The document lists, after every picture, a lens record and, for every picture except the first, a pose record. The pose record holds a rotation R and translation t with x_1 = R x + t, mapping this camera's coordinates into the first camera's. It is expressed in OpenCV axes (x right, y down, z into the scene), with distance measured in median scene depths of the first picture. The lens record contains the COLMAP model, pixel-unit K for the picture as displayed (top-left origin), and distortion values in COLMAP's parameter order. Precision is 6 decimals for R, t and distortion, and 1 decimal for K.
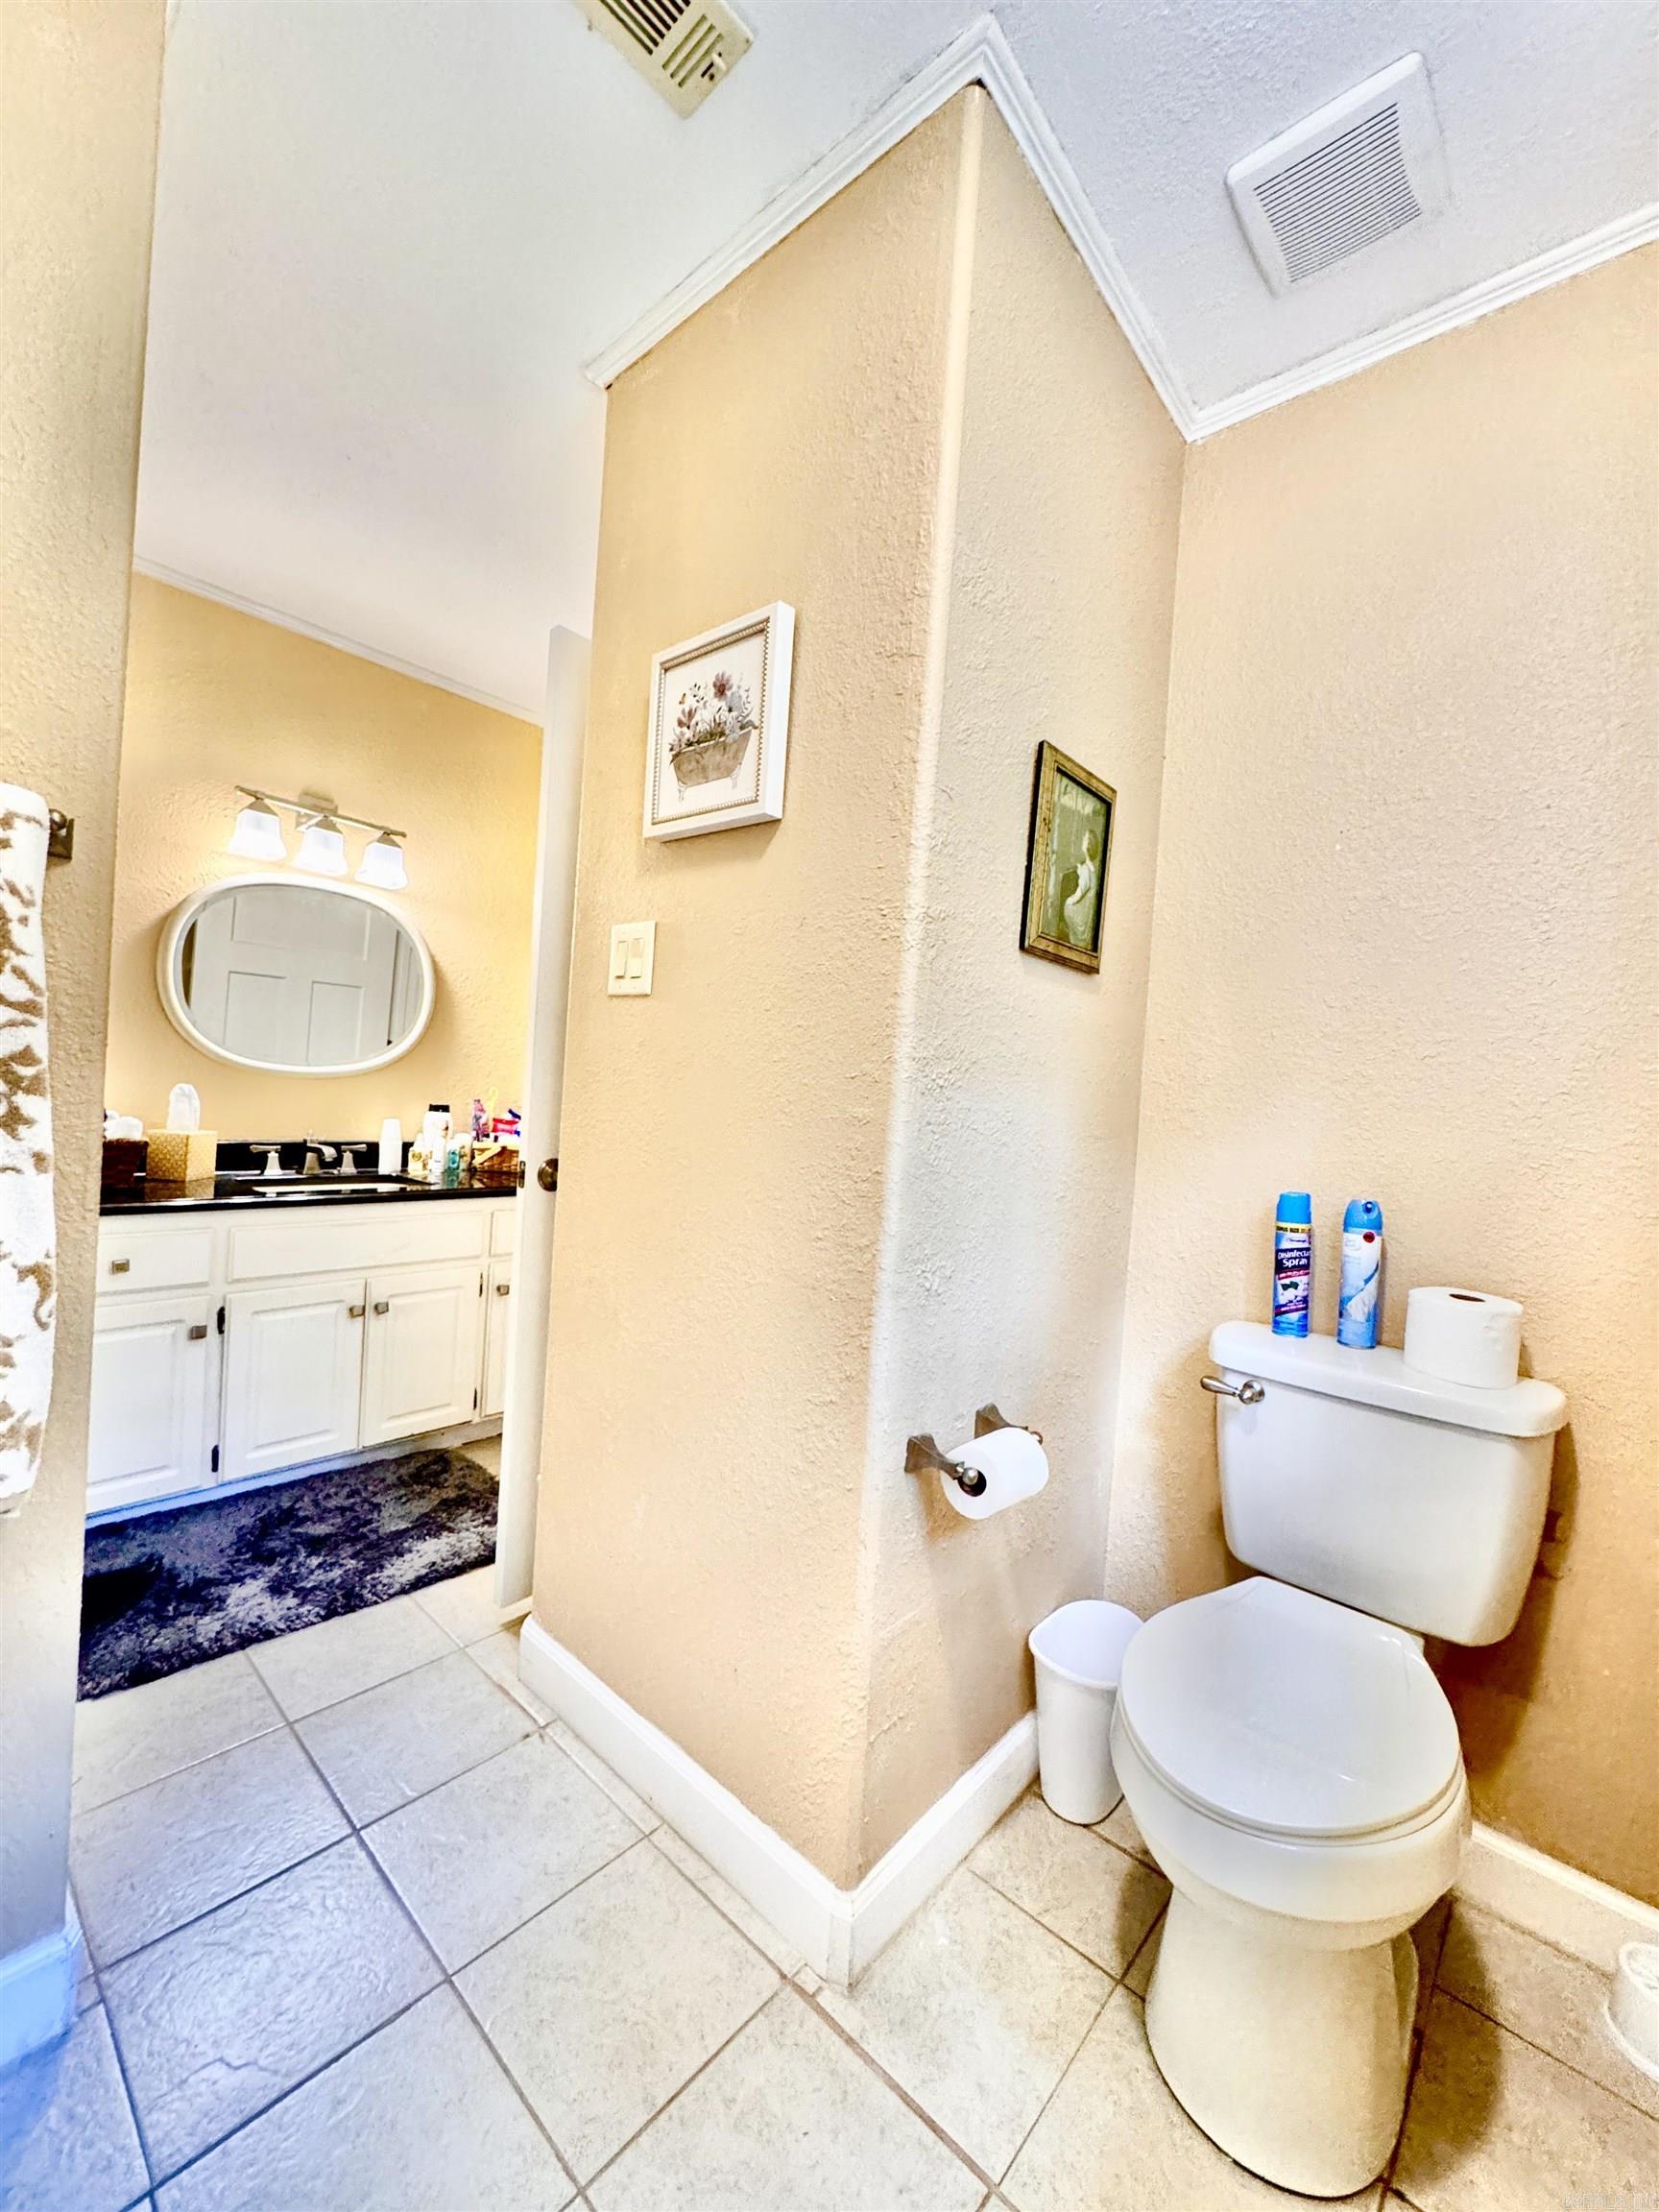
lens RADIAL K [[883.2, 0, 829.8], [0, 883.2, 1104.4], [0, 0, 1]] dist [-0.002167, -0.000273]
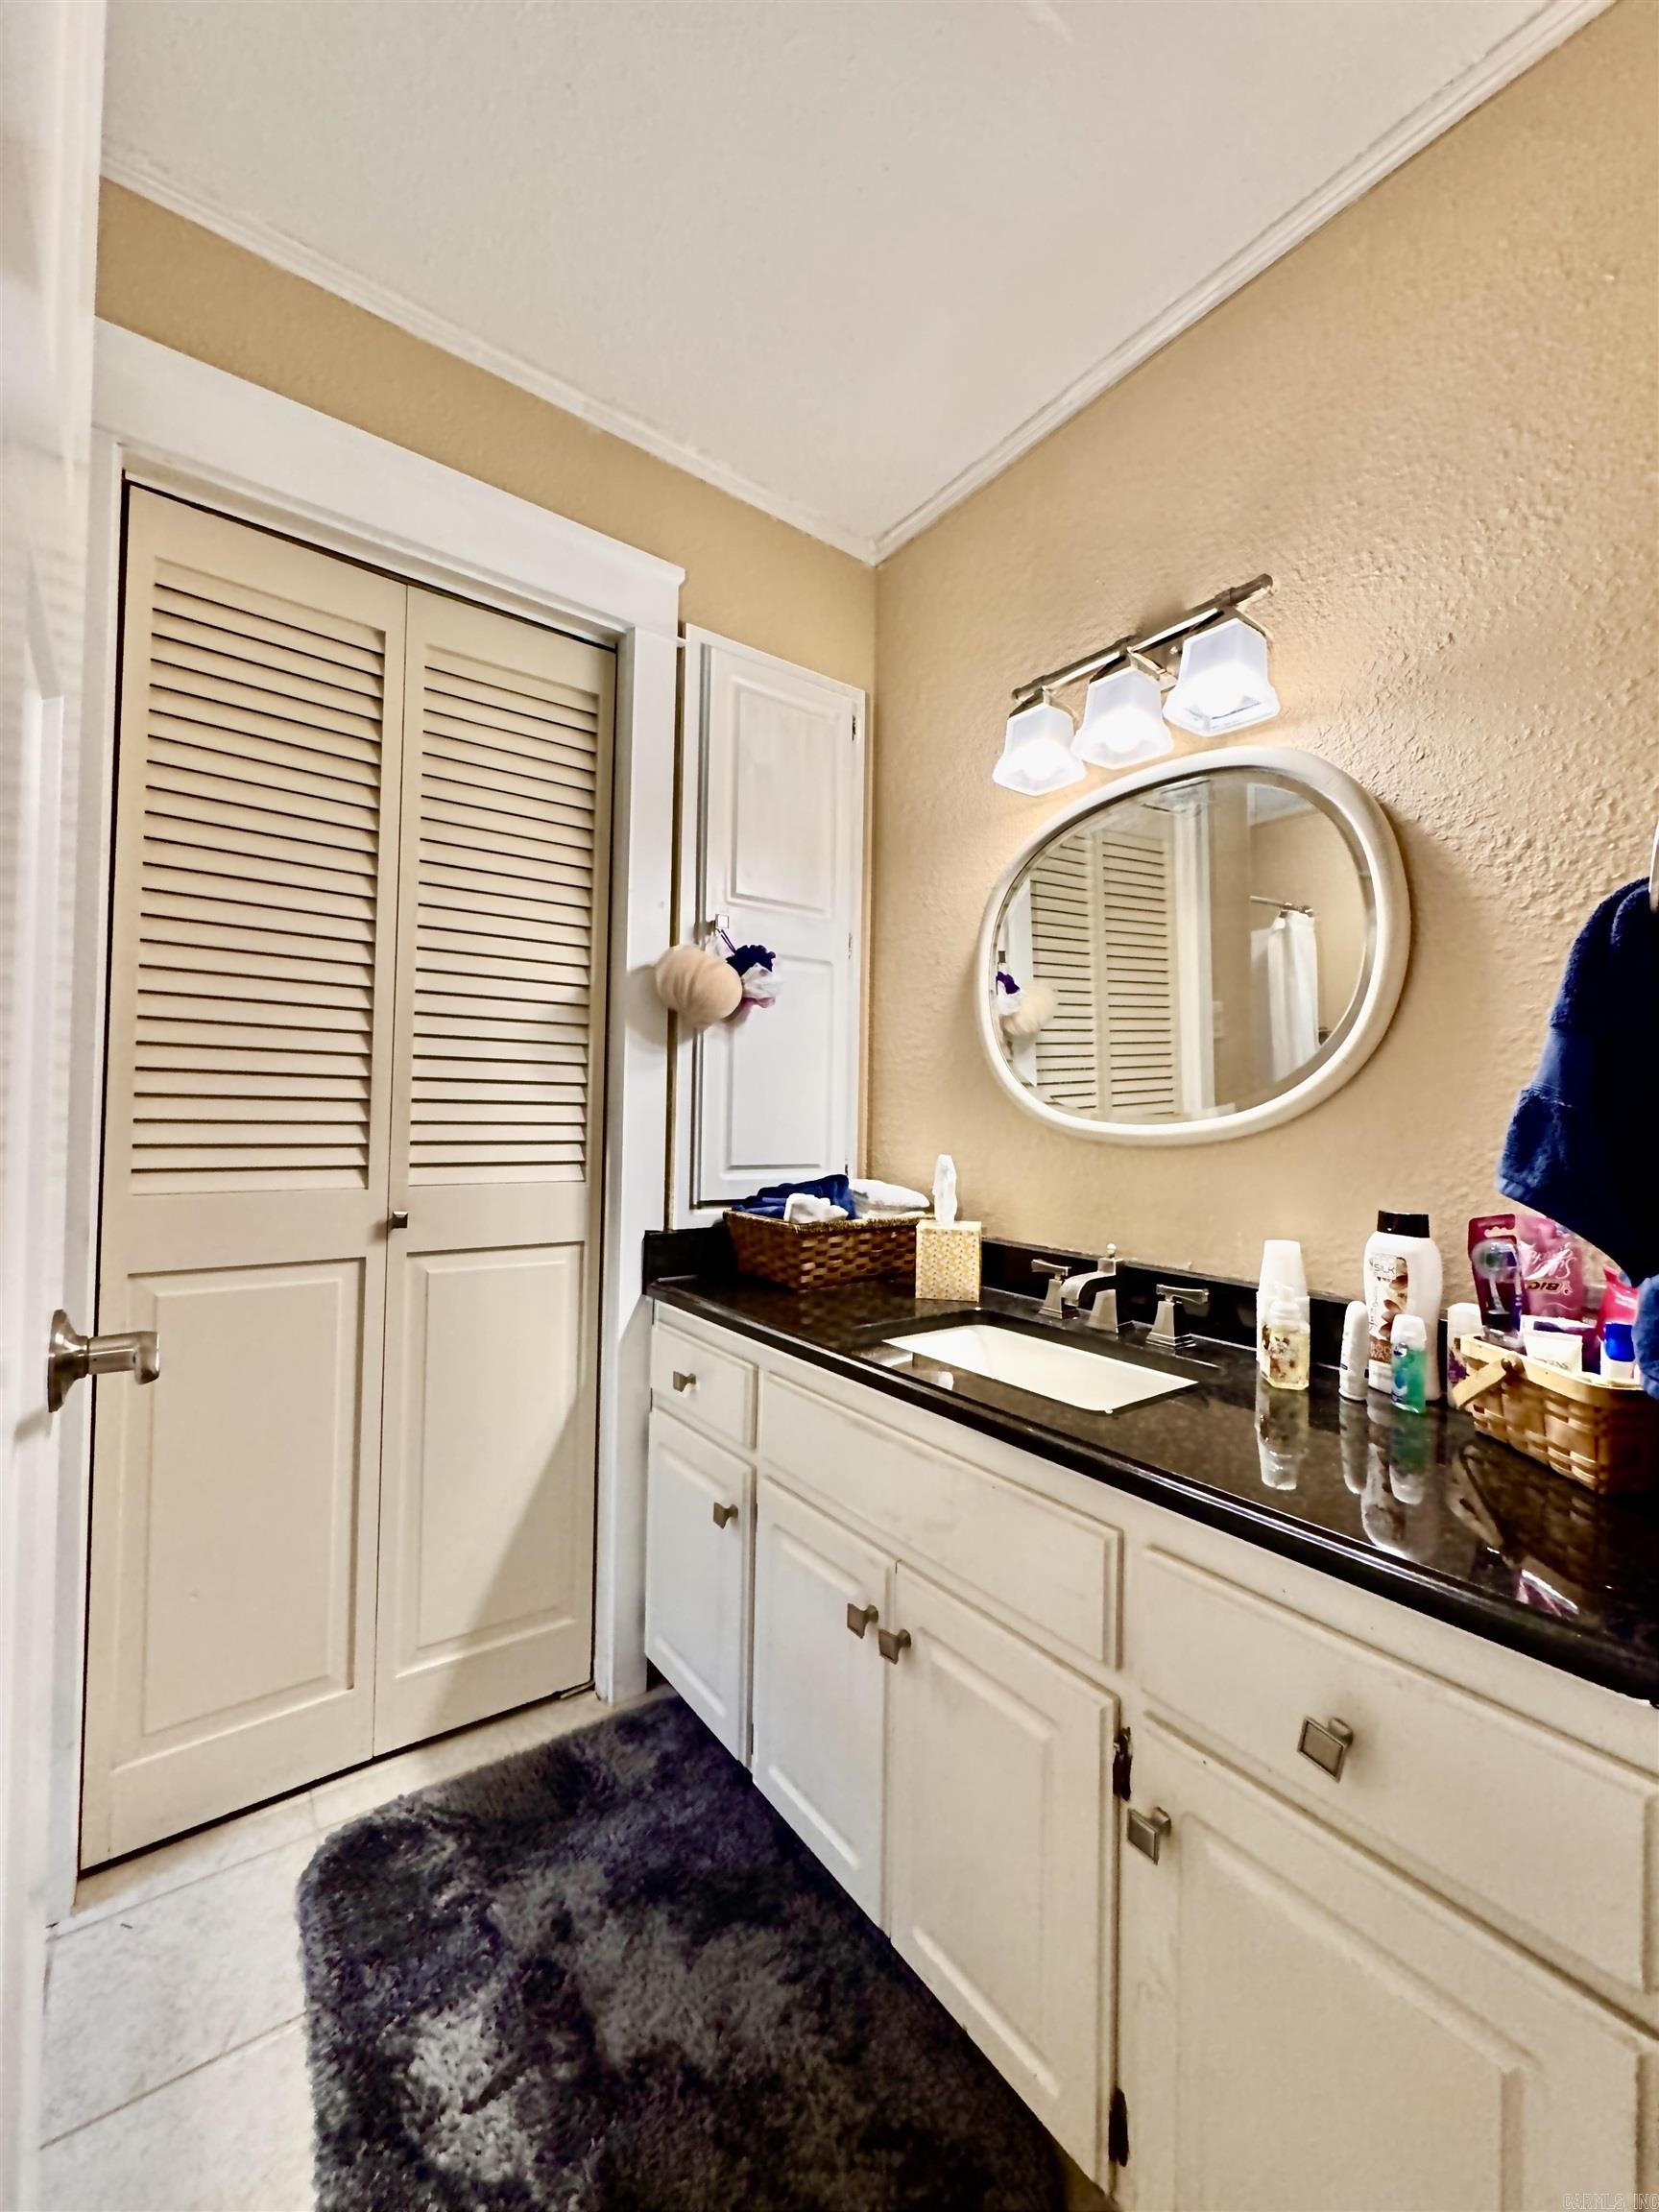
lens RADIAL K [[883.2, 0, 823.3], [0, 883.2, 1098.1], [0, 0, 1]] dist [-0.002167, -0.000273]
pose [[-0.194619, -0.084827, -0.977204, -0.051885], [-0.053249, 0.995698, -0.075828, -0.010349], [0.979432, 0.037278, -0.198299, 1.278716]]
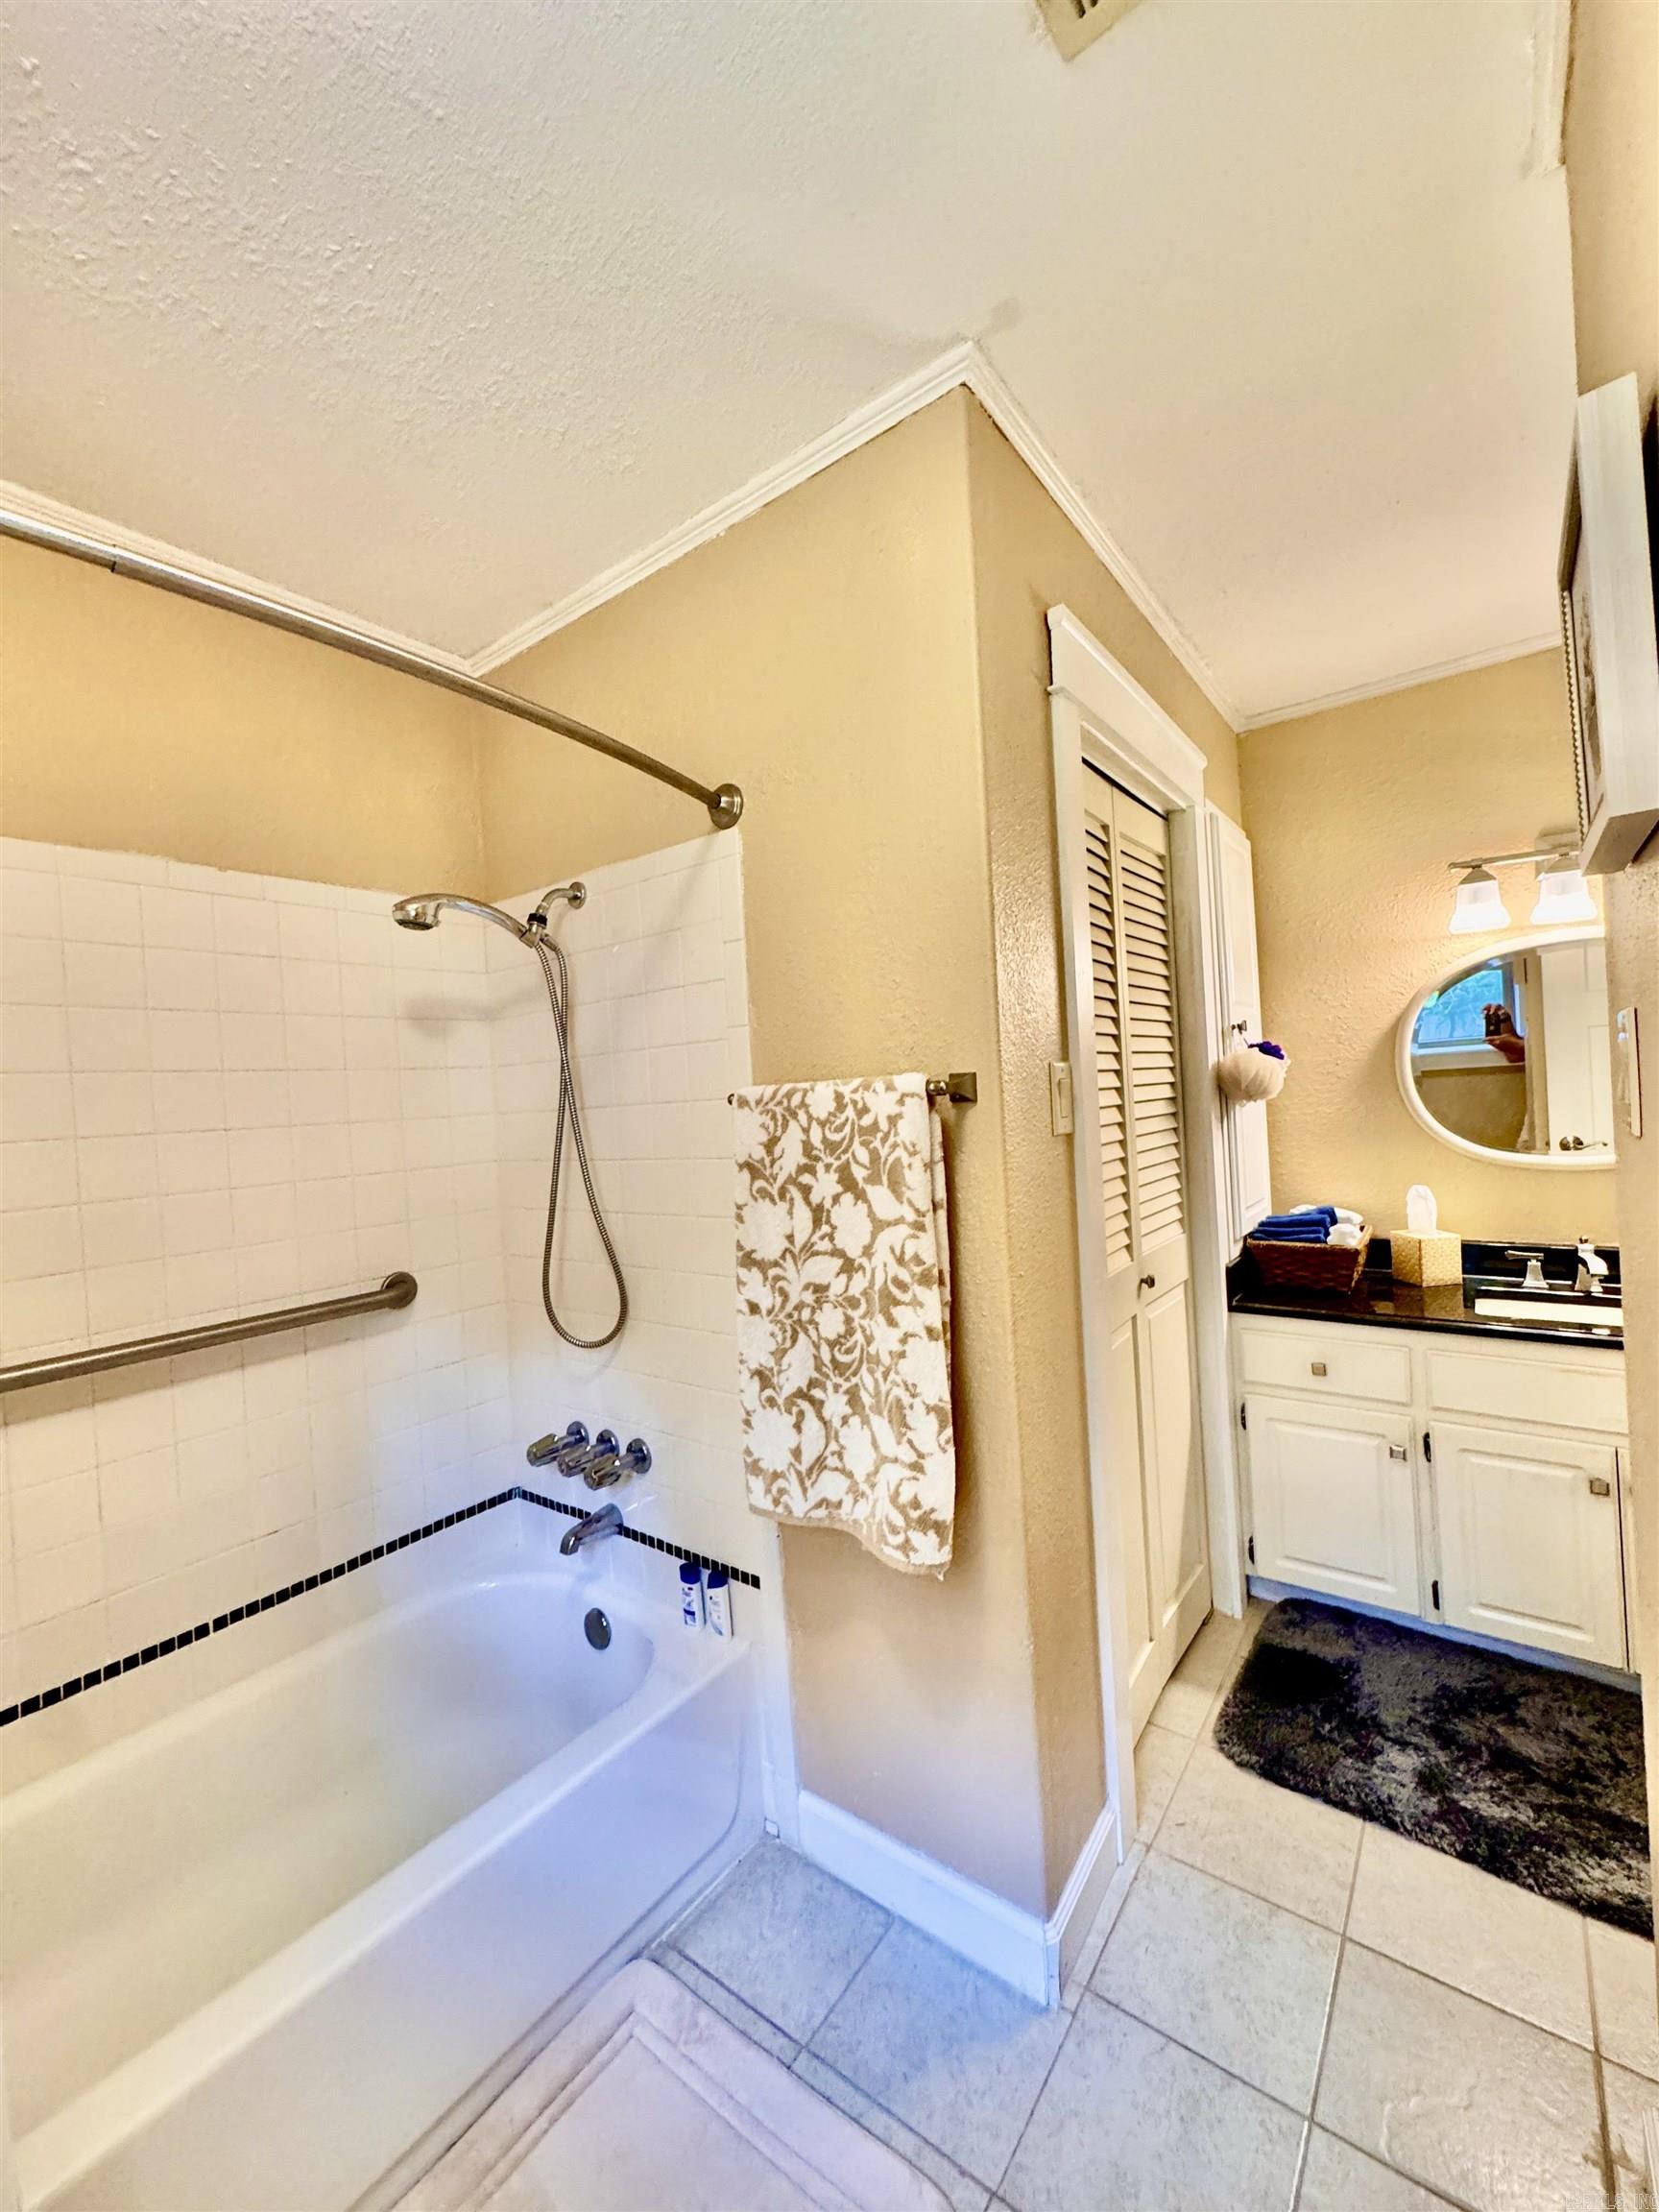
lens RADIAL K [[883.2, 0, 830.5], [0, 883.2, 1101.7], [0, 0, 1]] dist [-0.002167, -0.000273]
pose [[0.085253, -0.062505, -0.994397, 0.237264], [0.039951, 0.997442, -0.059271, -0.101867], [0.995558, -0.034674, 0.087532, 0.323876]]
